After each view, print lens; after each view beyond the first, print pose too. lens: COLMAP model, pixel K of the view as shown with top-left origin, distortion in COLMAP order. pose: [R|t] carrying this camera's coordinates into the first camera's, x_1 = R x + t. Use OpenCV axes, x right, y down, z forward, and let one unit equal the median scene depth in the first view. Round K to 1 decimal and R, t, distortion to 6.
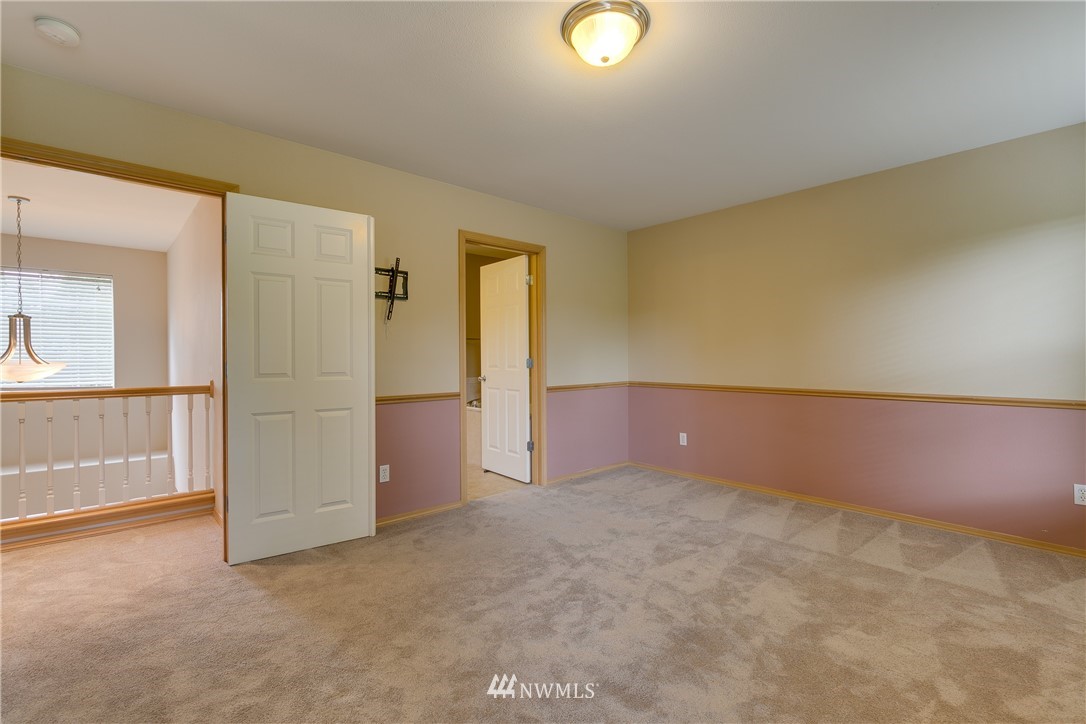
lens RADIAL K [[486.7, 0, 544.7], [0, 486.7, 360.6], [0, 0, 1]] dist [-0.000282, -0.000003]
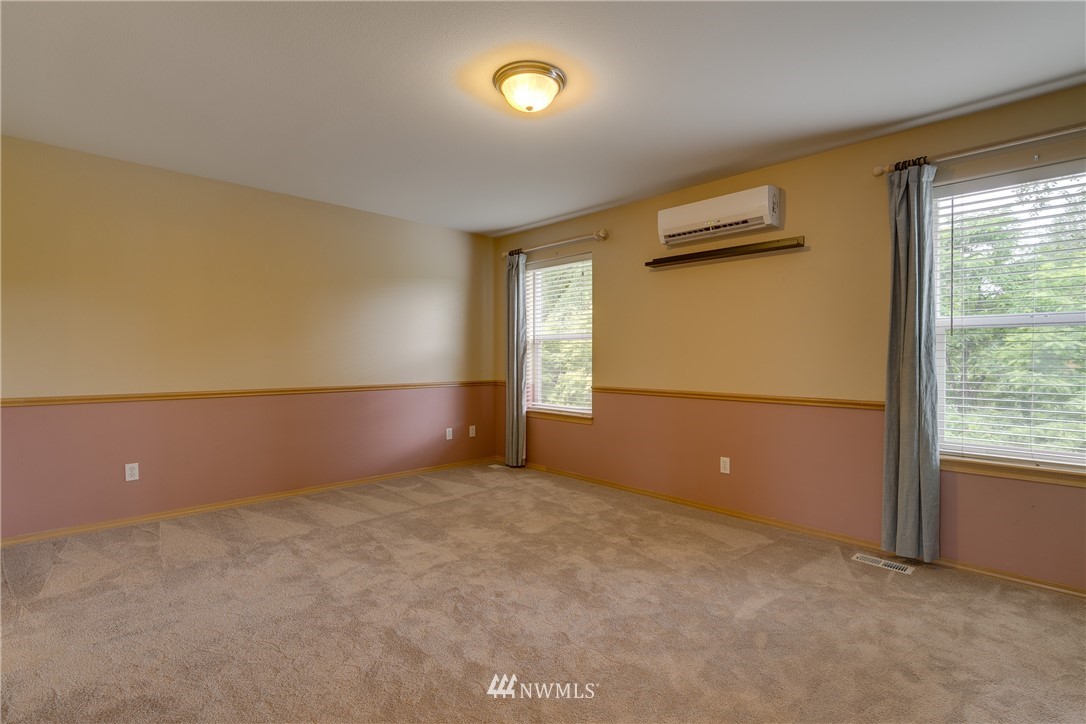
lens RADIAL K [[498.5, 0, 548.2], [0, 498.5, 359.9], [0, 0, 1]] dist [-0.012404, -0.000539]
pose [[-0.034768, 0.002857, 0.999391, -0.723660], [0.010429, 0.999943, -0.002496, 0.010195], [-0.999341, 0.010336, -0.034796, 0.669928]]
